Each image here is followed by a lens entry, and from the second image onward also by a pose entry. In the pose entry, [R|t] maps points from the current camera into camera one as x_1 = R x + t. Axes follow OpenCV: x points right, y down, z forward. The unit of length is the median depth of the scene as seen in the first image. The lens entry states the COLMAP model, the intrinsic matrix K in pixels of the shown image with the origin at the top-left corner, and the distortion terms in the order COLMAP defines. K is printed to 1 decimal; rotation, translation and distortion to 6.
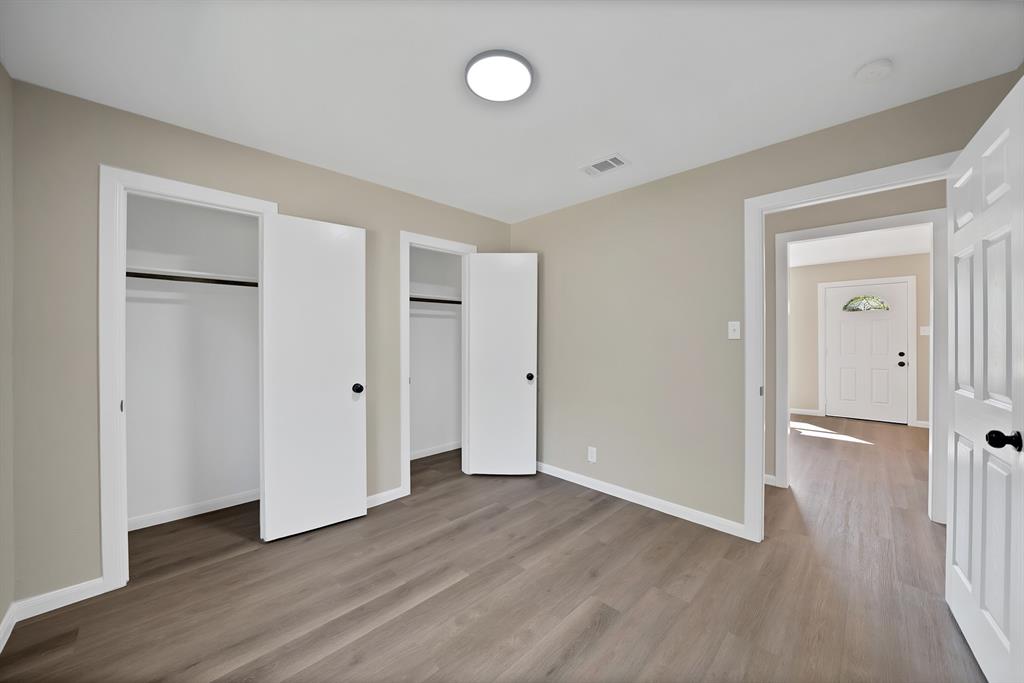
lens RADIAL K [[365.4, 0, 508.5], [0, 365.4, 340.1], [0, 0, 1]] dist [-0.012219, 0.000030]
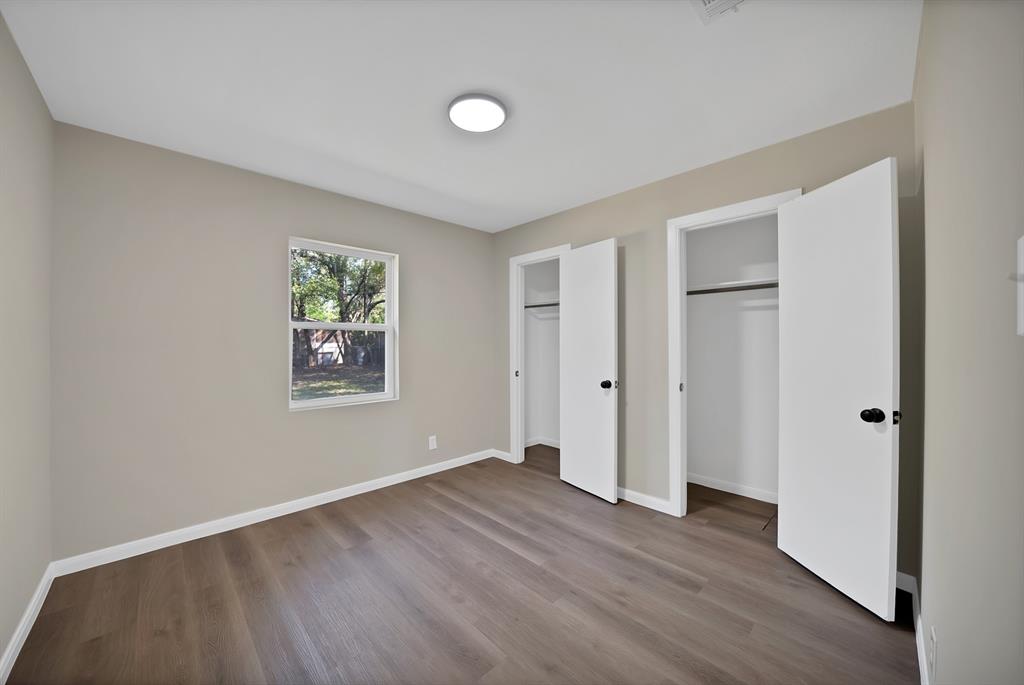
lens RADIAL K [[373.7, 0, 509.2], [0, 373.7, 345.7], [0, 0, 1]] dist [-0.011982, 0.000191]
pose [[-0.008533, 0.013859, -0.999868, 0.845510], [0.003238, 0.999899, 0.013832, -0.005000], [0.999958, -0.003119, -0.008577, 0.813720]]
